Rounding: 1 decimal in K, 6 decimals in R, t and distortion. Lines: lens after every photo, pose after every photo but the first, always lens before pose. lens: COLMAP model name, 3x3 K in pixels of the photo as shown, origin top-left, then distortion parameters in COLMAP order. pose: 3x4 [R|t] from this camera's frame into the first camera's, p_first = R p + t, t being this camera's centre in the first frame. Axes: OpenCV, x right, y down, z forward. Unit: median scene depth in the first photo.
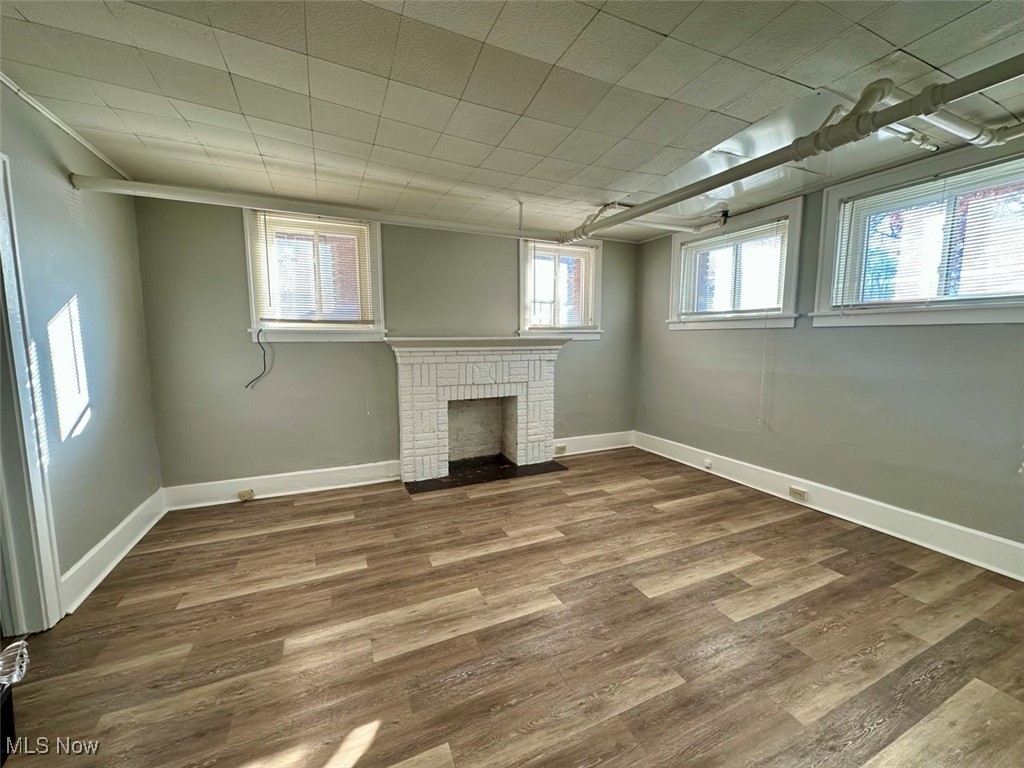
lens RADIAL K [[409.0, 0, 513.3], [0, 409.0, 383.5], [0, 0, 1]] dist [-0.001731, 0.000132]
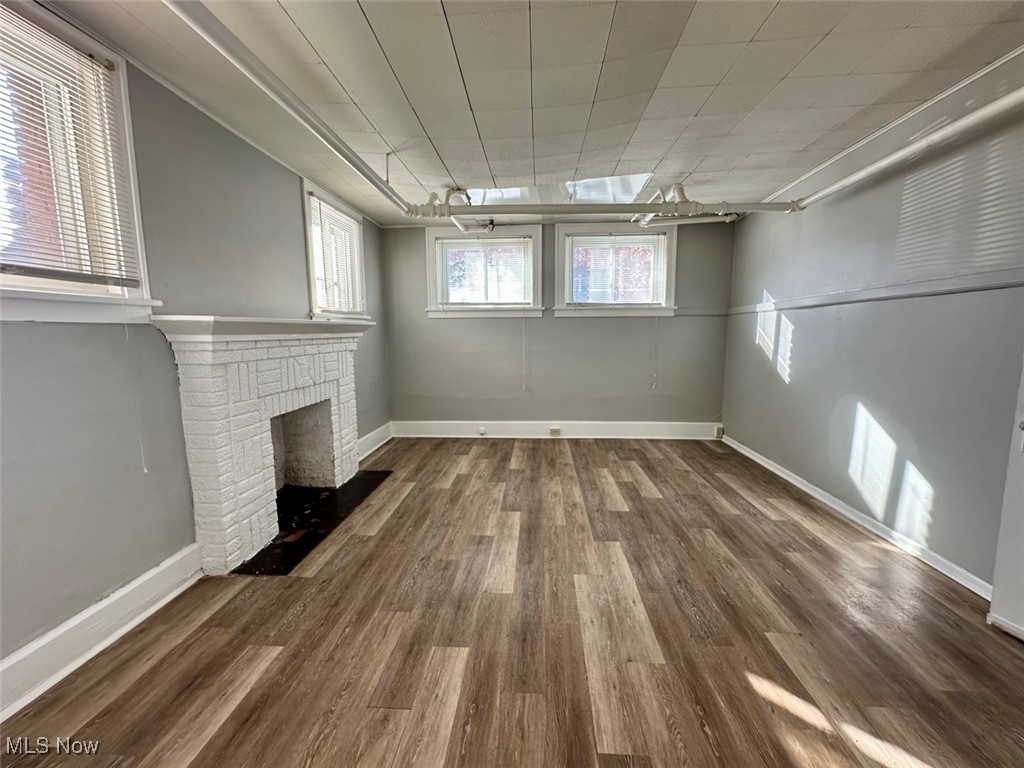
lens RADIAL K [[409.0, 0, 513.5], [0, 409.0, 384.2], [0, 0, 1]] dist [-0.001731, 0.000132]
pose [[0.469559, -0.114882, 0.875395, -0.630601], [0.103805, 0.991805, 0.074478, -0.022251], [-0.876778, 0.055899, 0.477636, 0.422923]]
